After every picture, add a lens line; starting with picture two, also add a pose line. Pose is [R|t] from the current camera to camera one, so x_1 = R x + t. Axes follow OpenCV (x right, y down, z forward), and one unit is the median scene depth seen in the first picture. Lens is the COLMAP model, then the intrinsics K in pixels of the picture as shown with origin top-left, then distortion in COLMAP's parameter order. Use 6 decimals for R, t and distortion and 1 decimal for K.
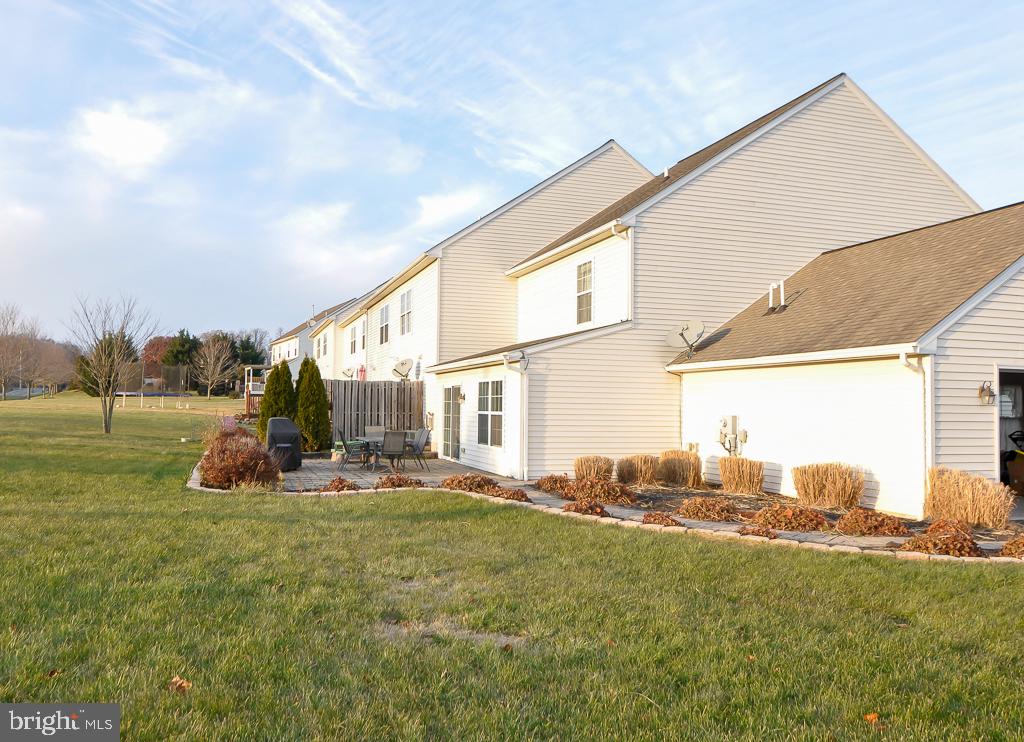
lens RADIAL K [[763.1, 0, 471.8], [0, 763.1, 372.3], [0, 0, 1]] dist [-0.000878, -0.002298]
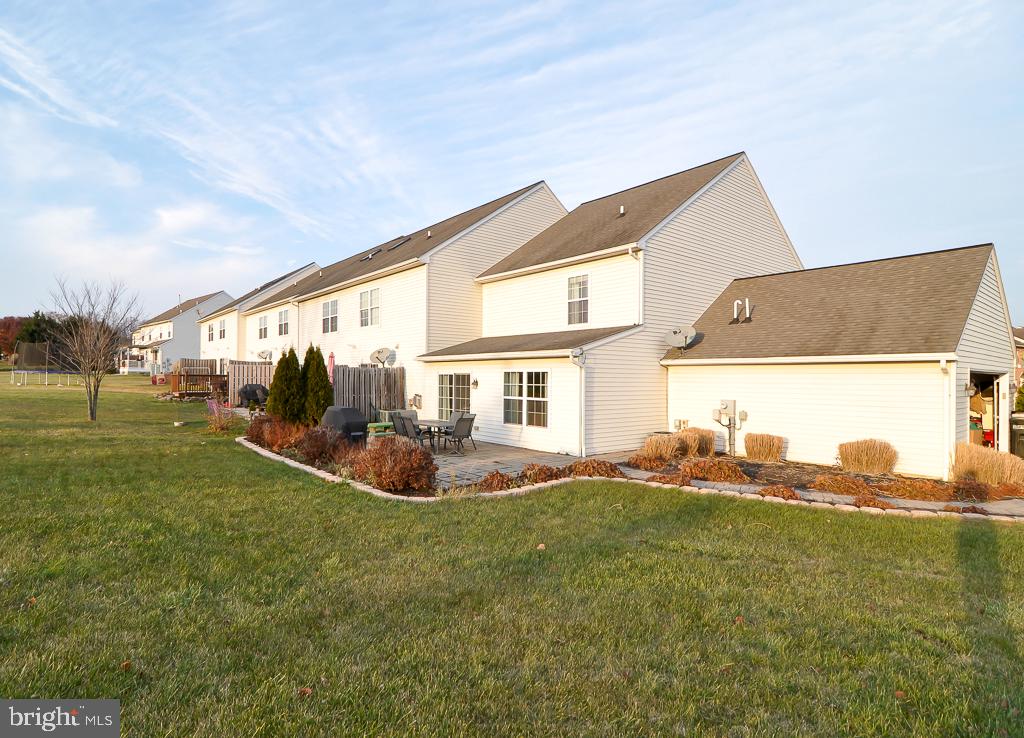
lens RADIAL K [[544.6, 0, 514.2], [0, 544.6, 375.5], [0, 0, 1]] dist [-0.006197, -0.002401]
pose [[0.936078, -0.002625, 0.351782, -0.291691], [-0.011736, 0.999183, 0.038684, -0.015054], [-0.351596, -0.040340, 0.935282, 0.215124]]
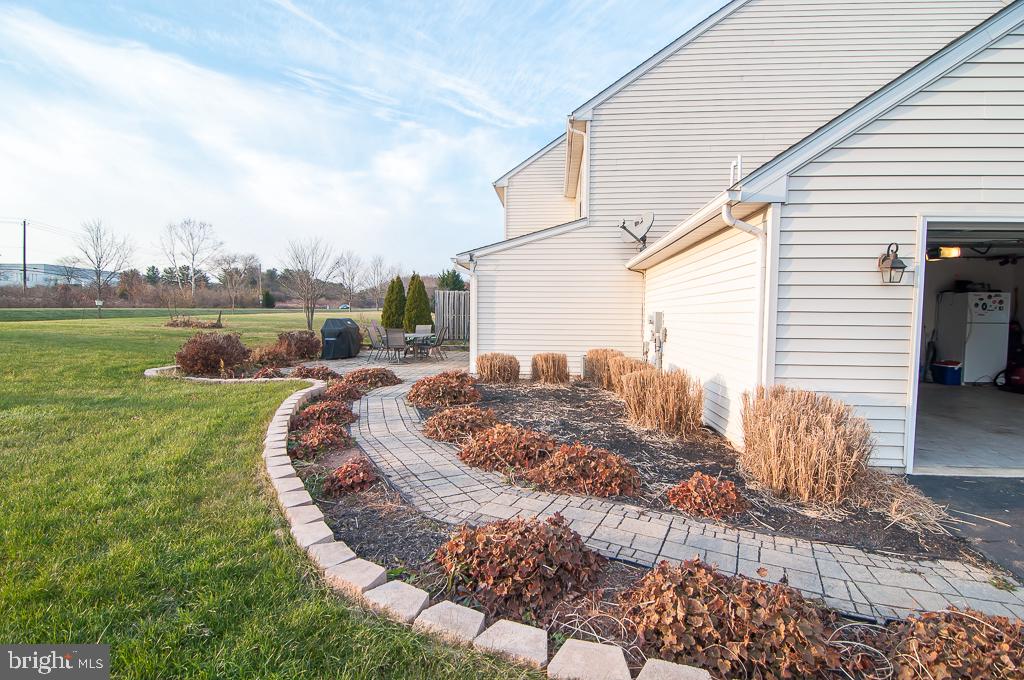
lens RADIAL K [[499.8, 0, 503.7], [0, 499.8, 342.7], [0, 0, 1]] dist [-0.005806, -0.005413]
pose [[0.927819, 0.013389, -0.372792, 0.336488], [0.023715, 0.995217, 0.094765, 0.027884], [0.372277, -0.096765, 0.923063, 0.325775]]
